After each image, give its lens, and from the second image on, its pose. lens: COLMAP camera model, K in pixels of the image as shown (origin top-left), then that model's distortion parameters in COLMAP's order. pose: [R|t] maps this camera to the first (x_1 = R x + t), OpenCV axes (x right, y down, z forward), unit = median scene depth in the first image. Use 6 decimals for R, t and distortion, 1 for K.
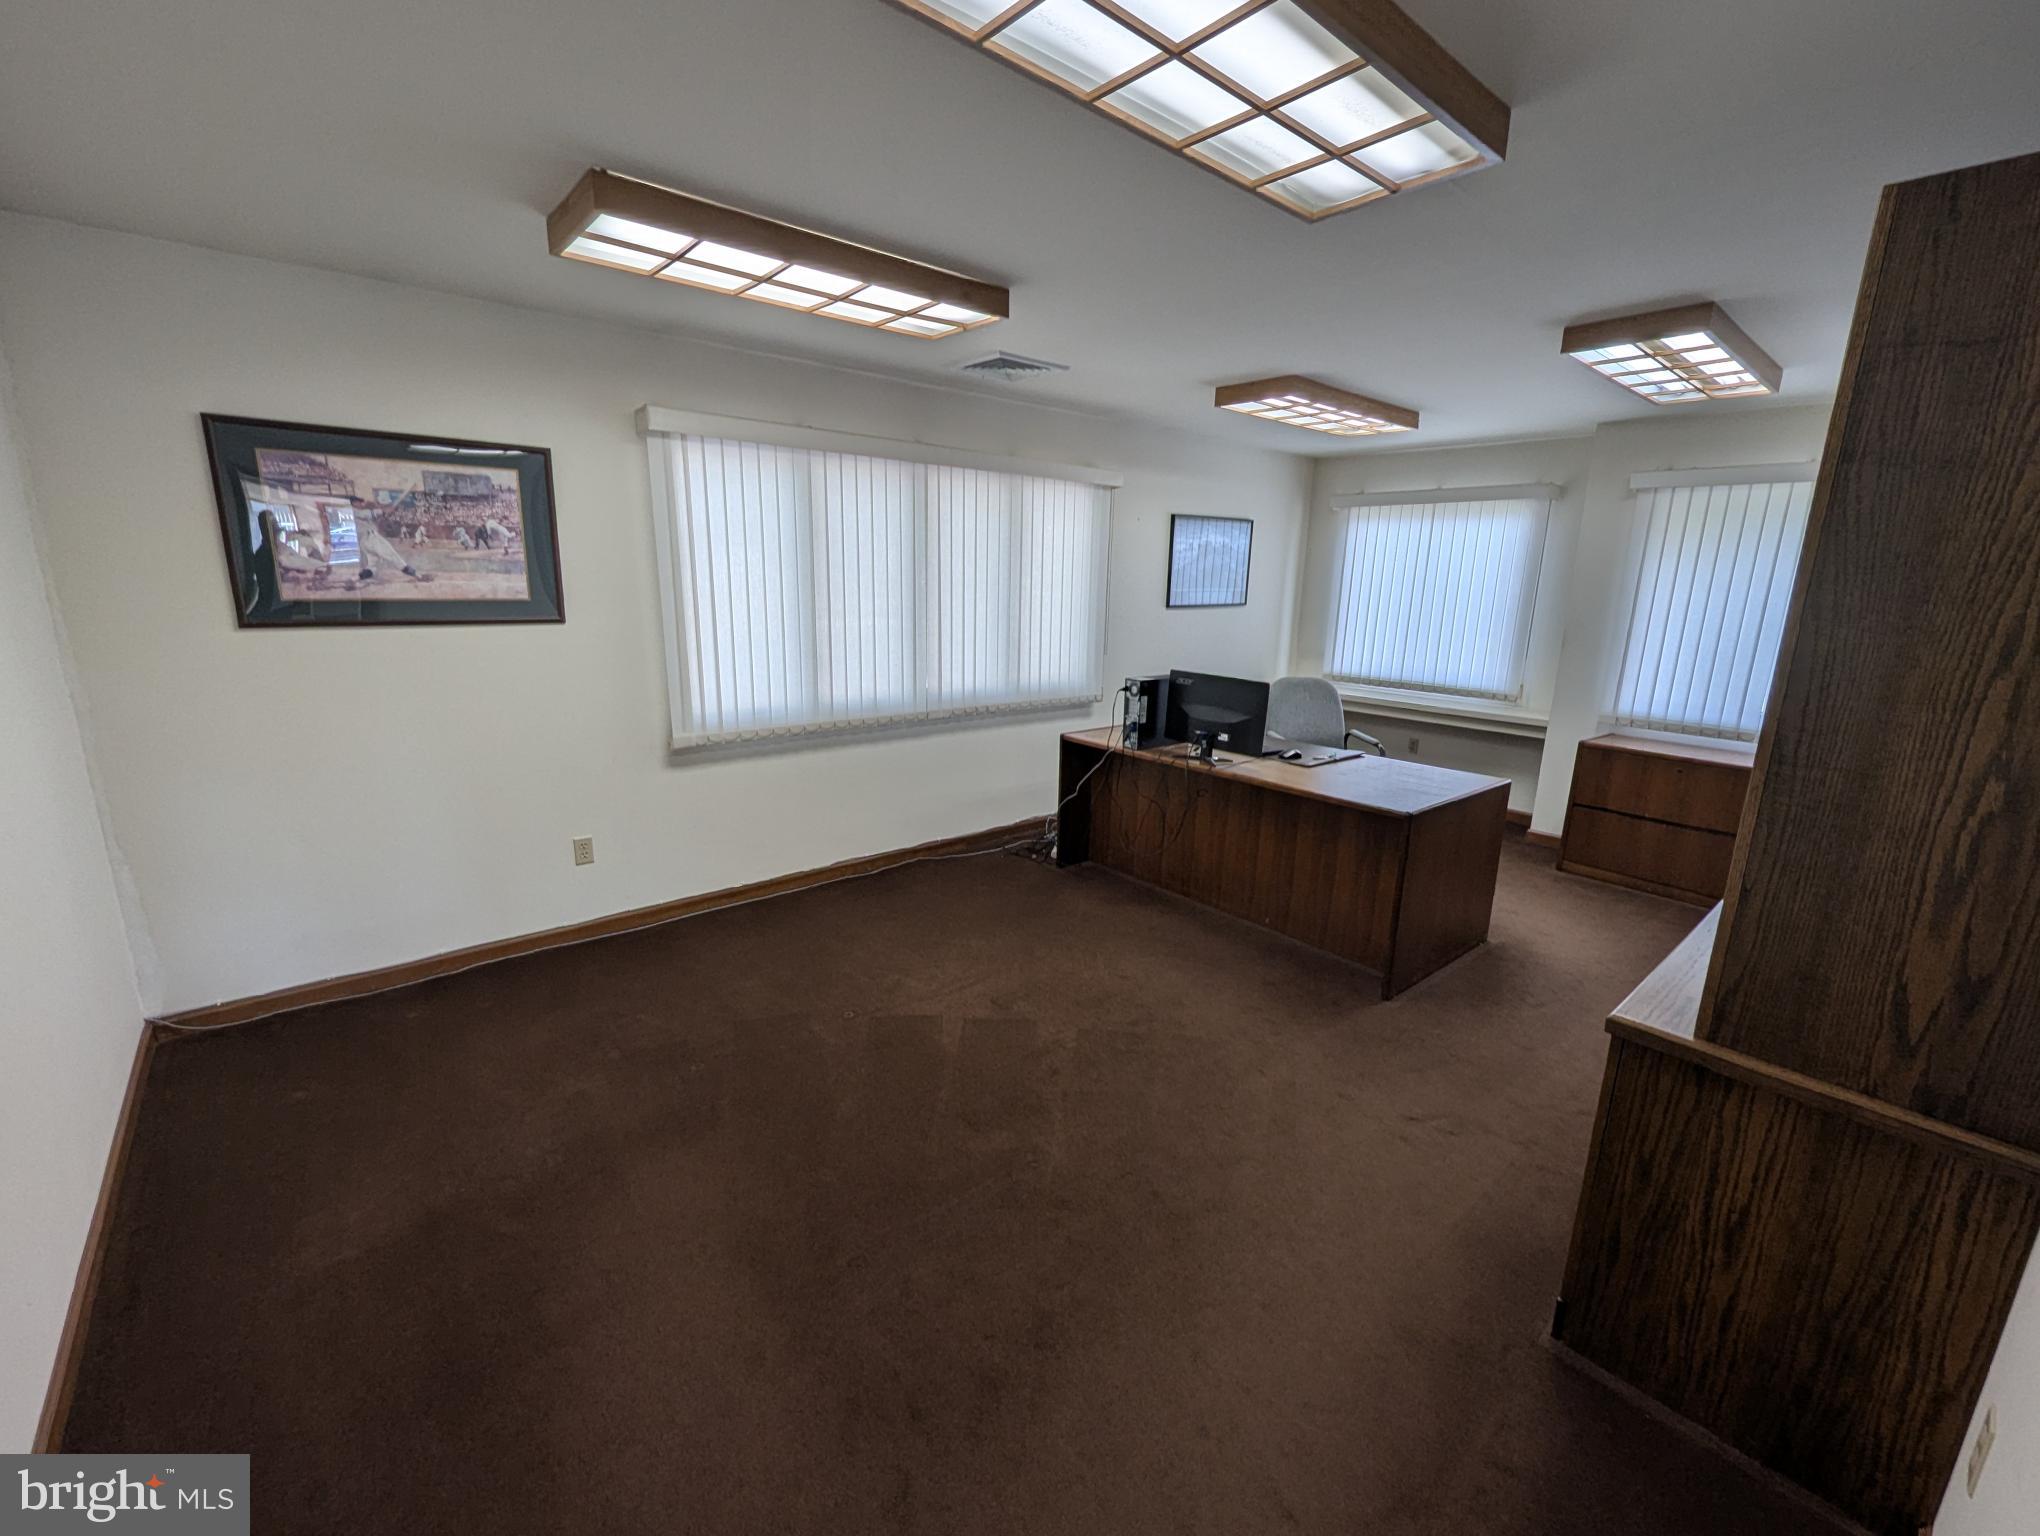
lens RADIAL K [[848.6, 0, 1025.0], [0, 848.6, 767.8], [0, 0, 1]] dist [-0.000549, -0.000156]
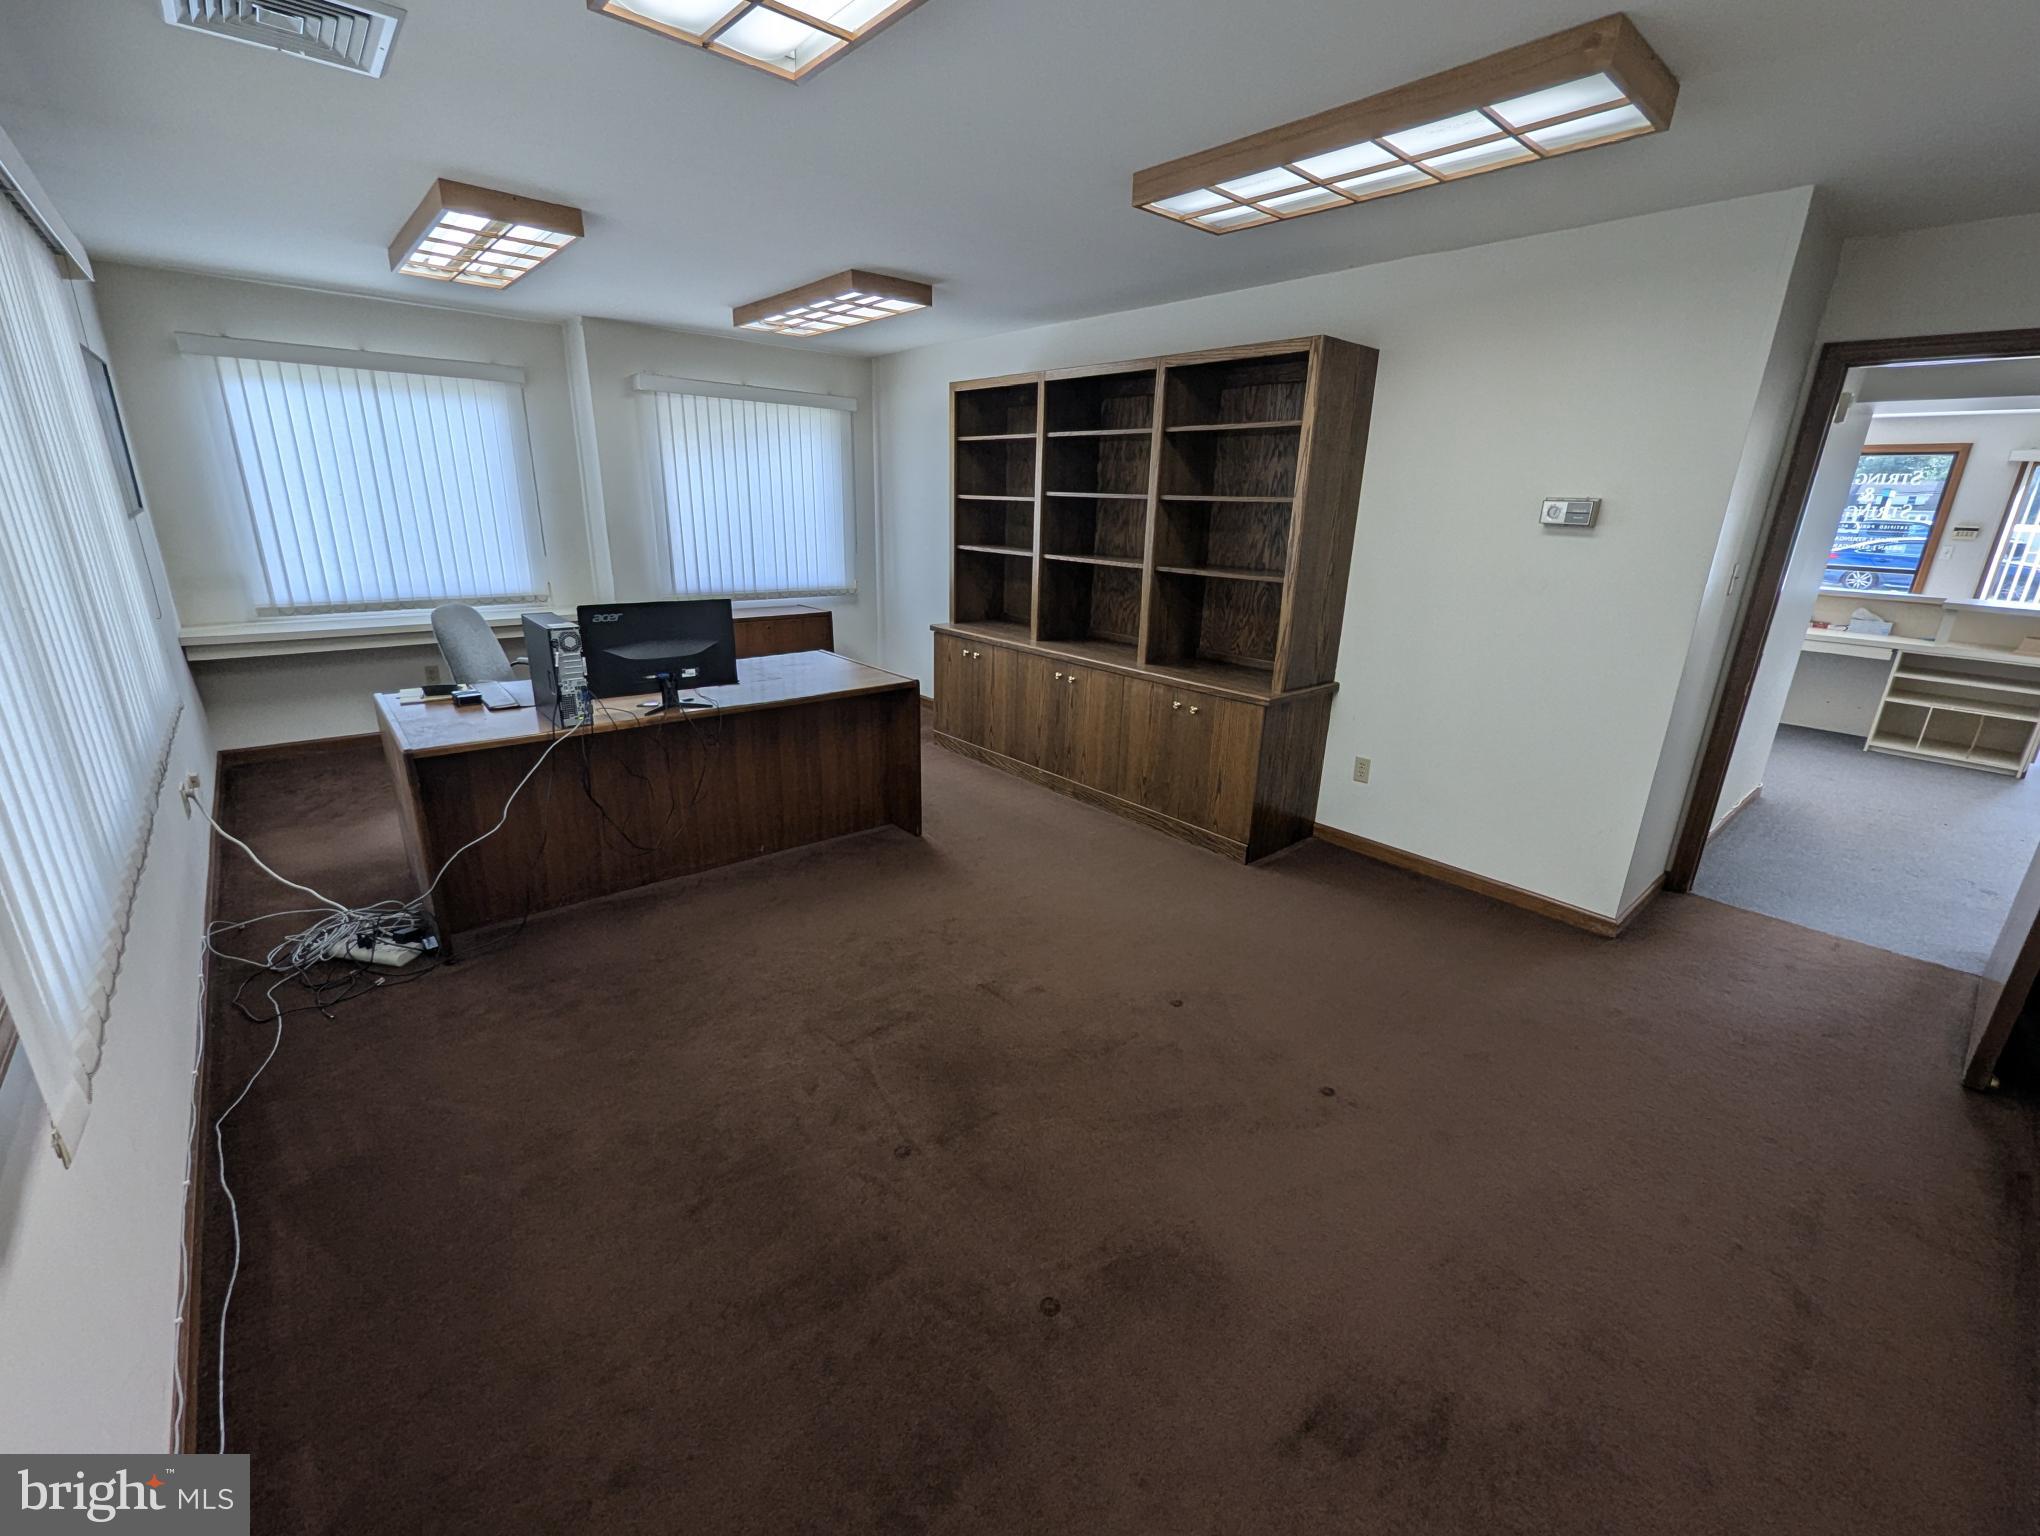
lens RADIAL K [[848.6, 0, 1025.0], [0, 848.6, 767.8], [0, 0, 1]] dist [-0.000549, -0.000156]
pose [[-0.001268, -0.328568, 0.944480, -0.588273], [0.197595, 0.925776, 0.322326, -0.152999], [-0.980283, 0.187033, 0.063750, 0.629568]]
